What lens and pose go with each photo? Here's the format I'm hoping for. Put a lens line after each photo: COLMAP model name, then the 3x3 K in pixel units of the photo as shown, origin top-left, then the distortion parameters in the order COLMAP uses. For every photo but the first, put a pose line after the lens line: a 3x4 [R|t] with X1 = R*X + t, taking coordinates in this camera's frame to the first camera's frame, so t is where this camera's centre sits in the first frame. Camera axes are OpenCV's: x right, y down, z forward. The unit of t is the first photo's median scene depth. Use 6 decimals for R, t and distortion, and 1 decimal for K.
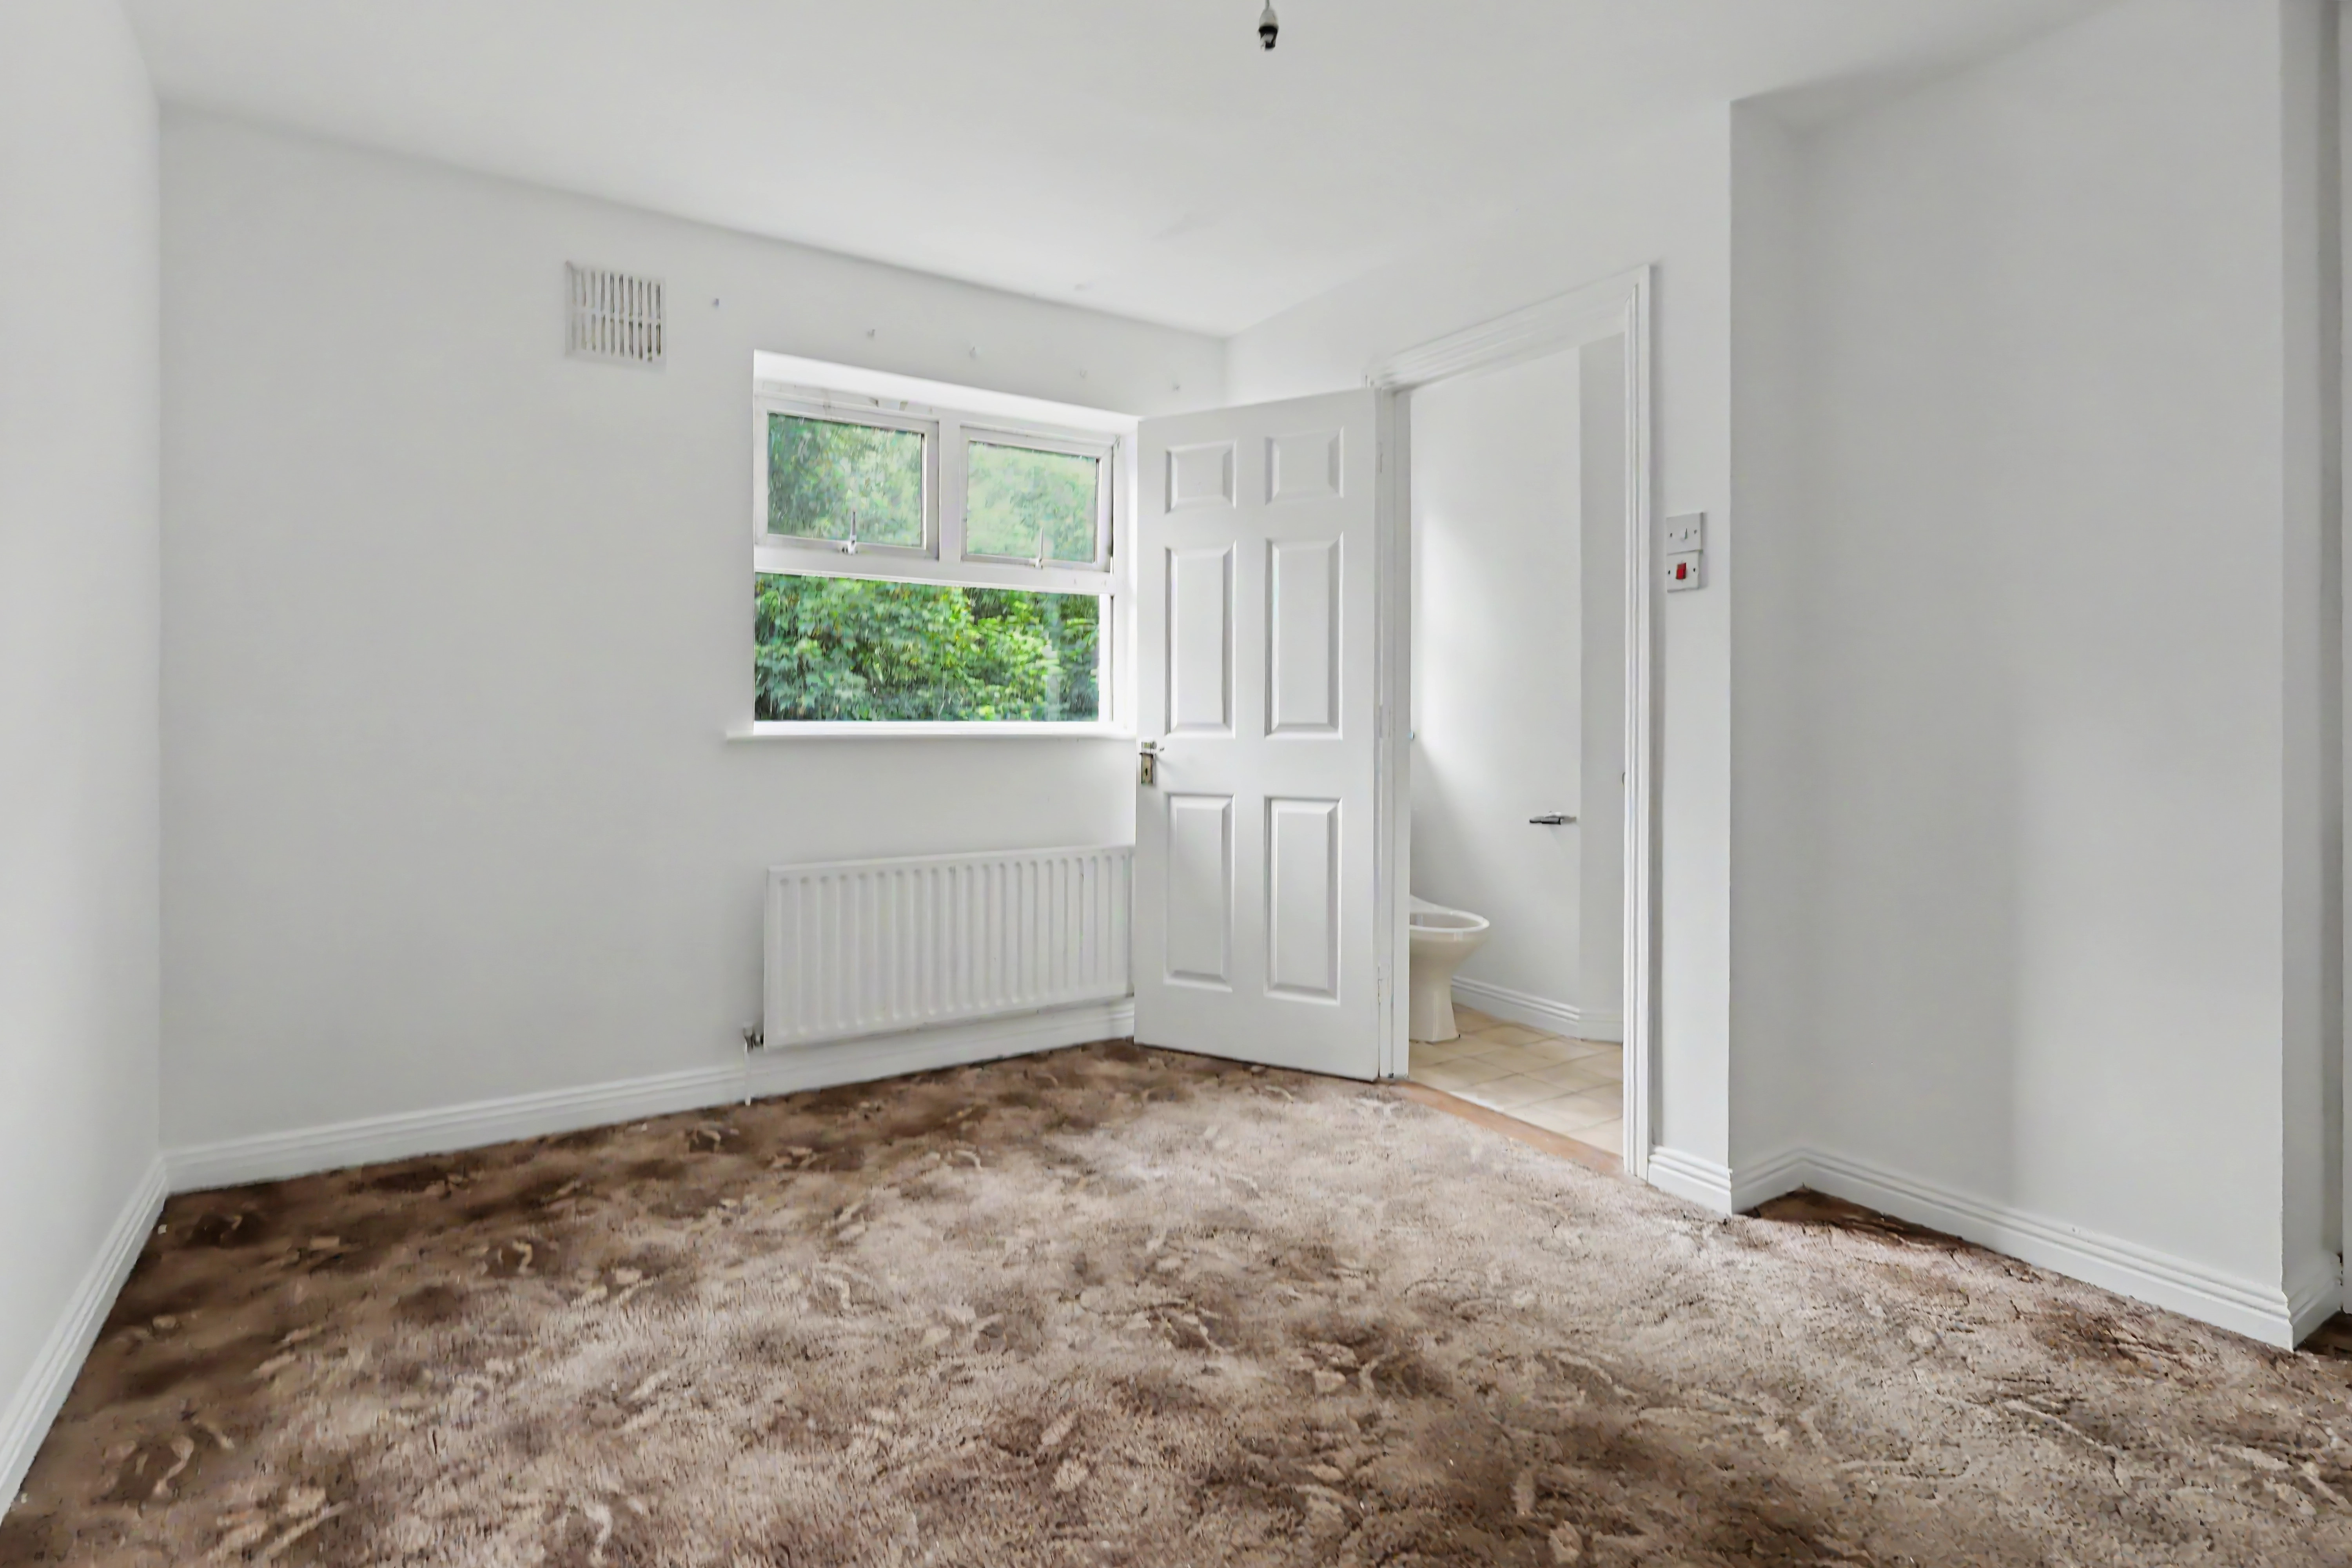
lens RADIAL K [[1146.5, 0, 1180.0], [0, 1146.5, 752.4], [0, 0, 1]] dist [0.004902, 0.000873]
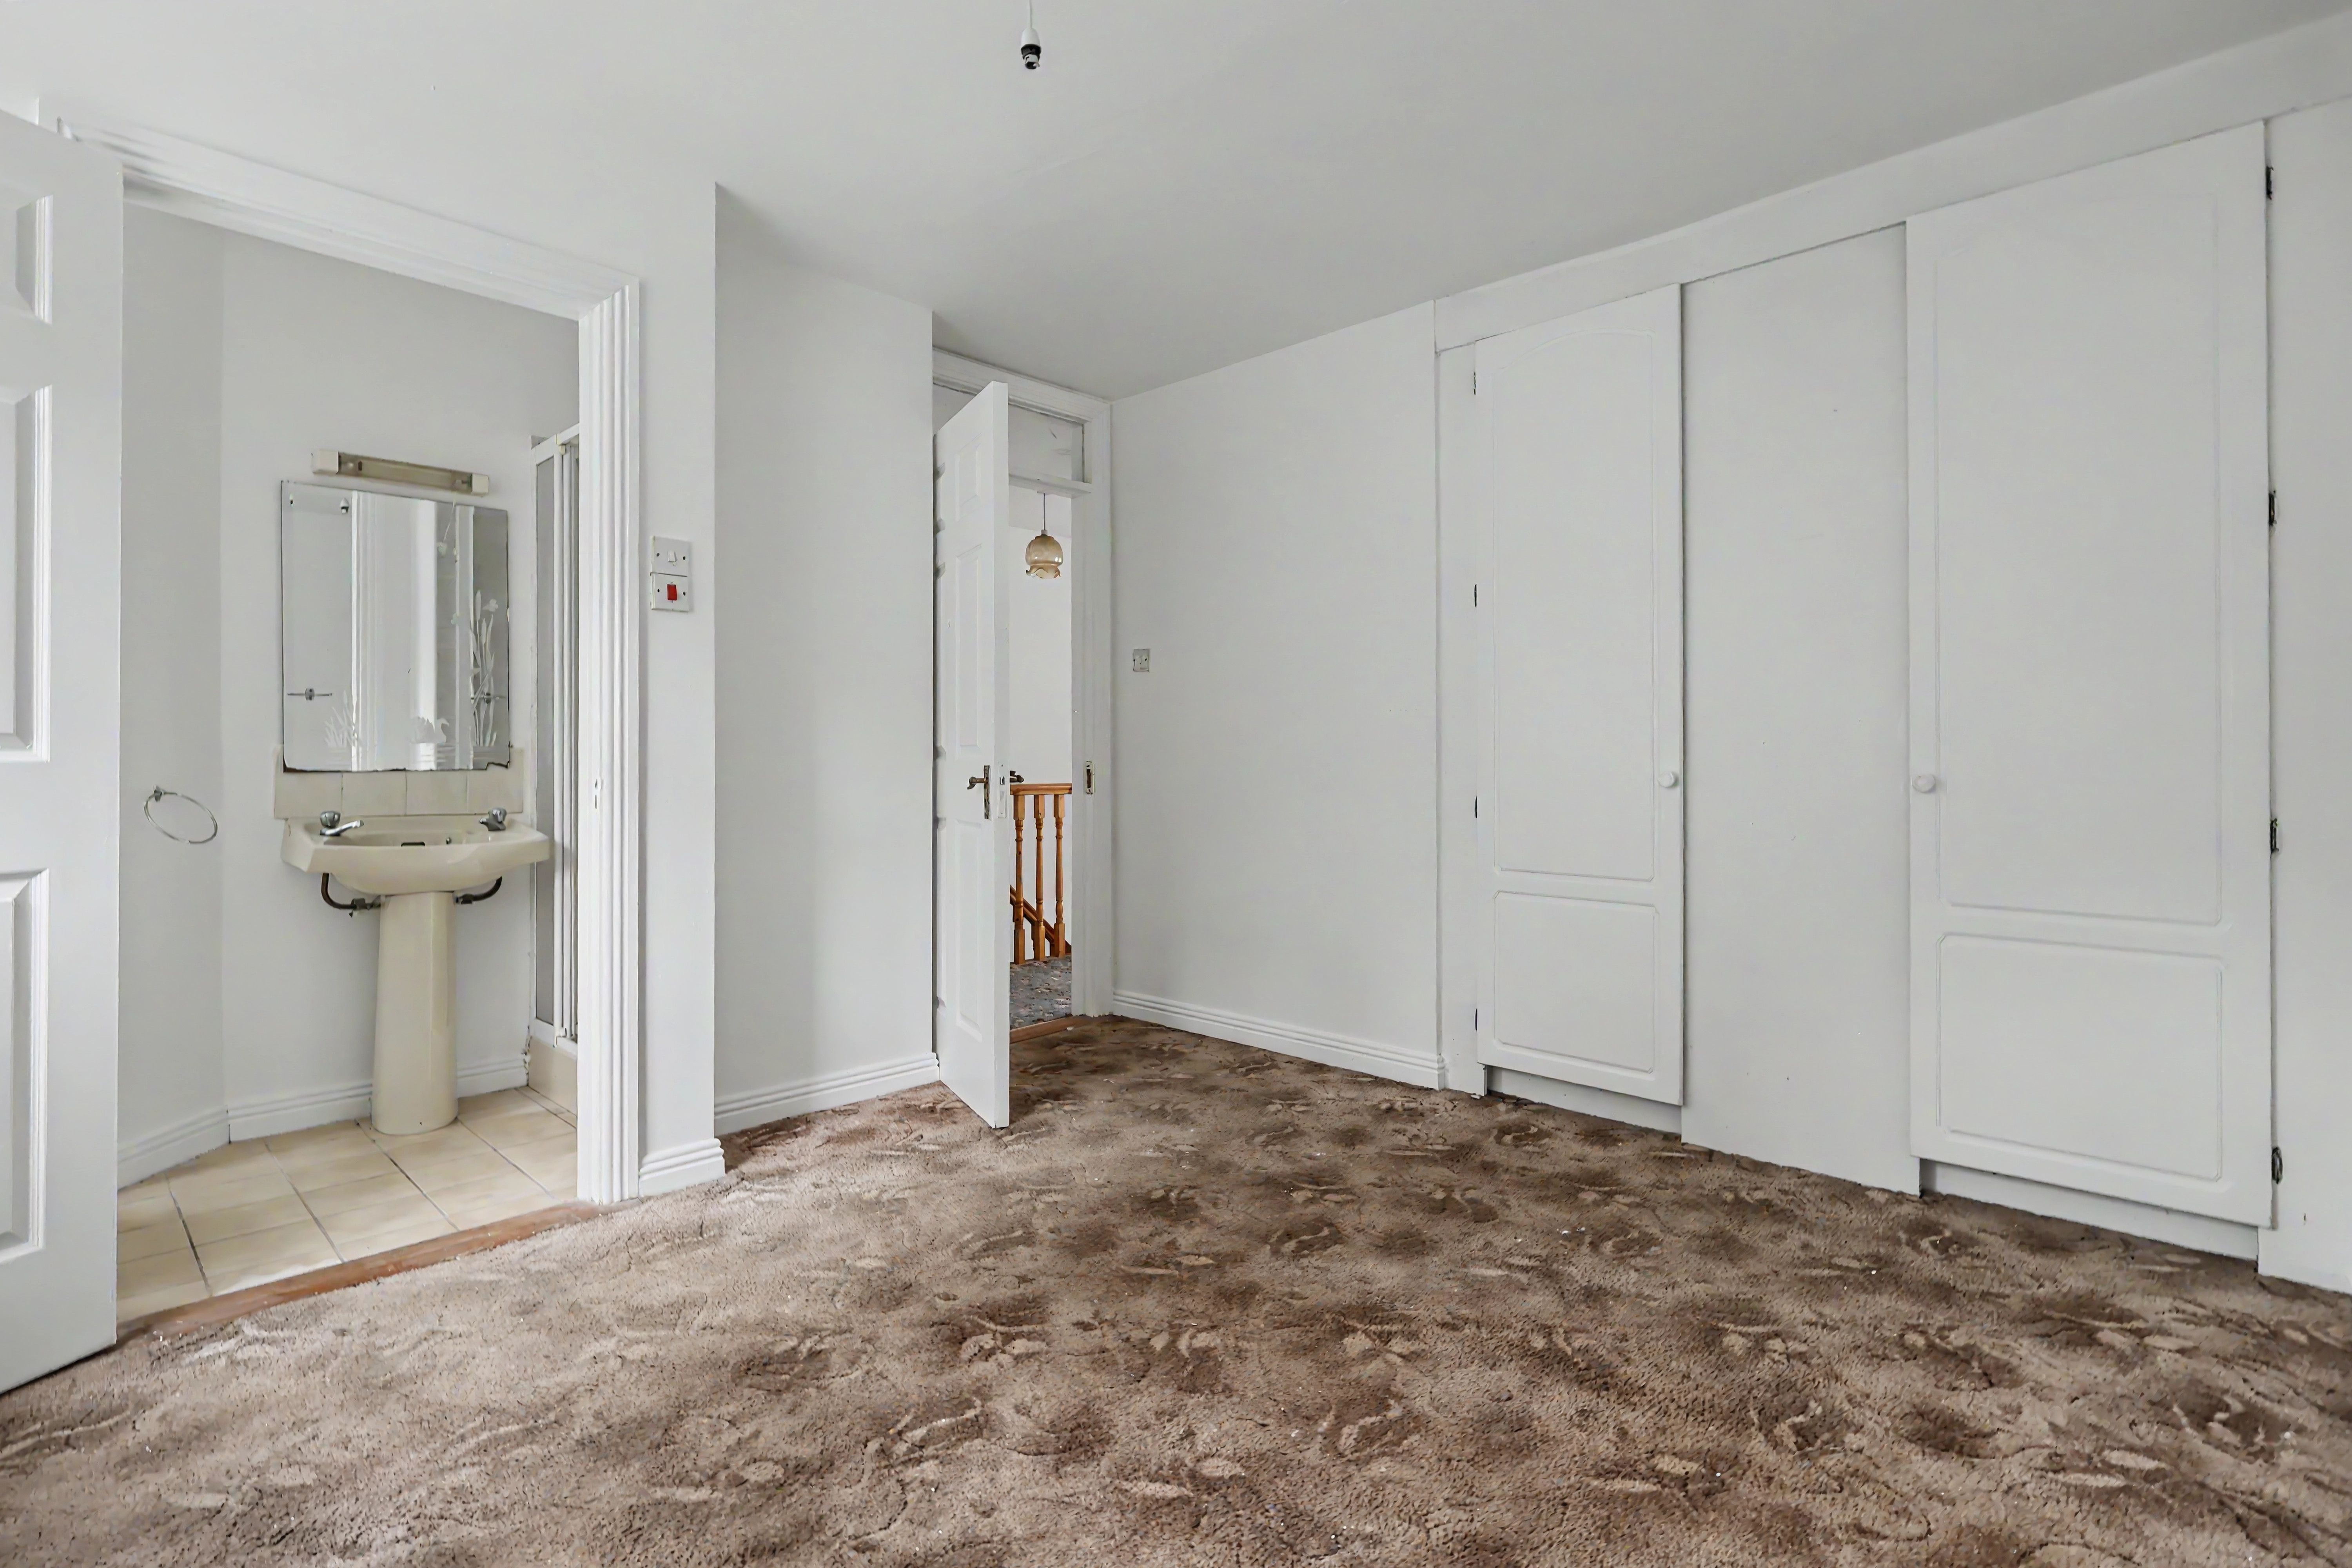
lens RADIAL K [[1118.2, 0, 1163.6], [0, 1118.2, 771.5], [0, 0, 1]] dist [-0.002745, -0.000474]
pose [[-0.208326, -0.021425, 0.977825, -0.831681], [0.023881, 0.999351, 0.026985, -0.014232], [-0.977768, 0.028973, -0.207679, 0.986222]]
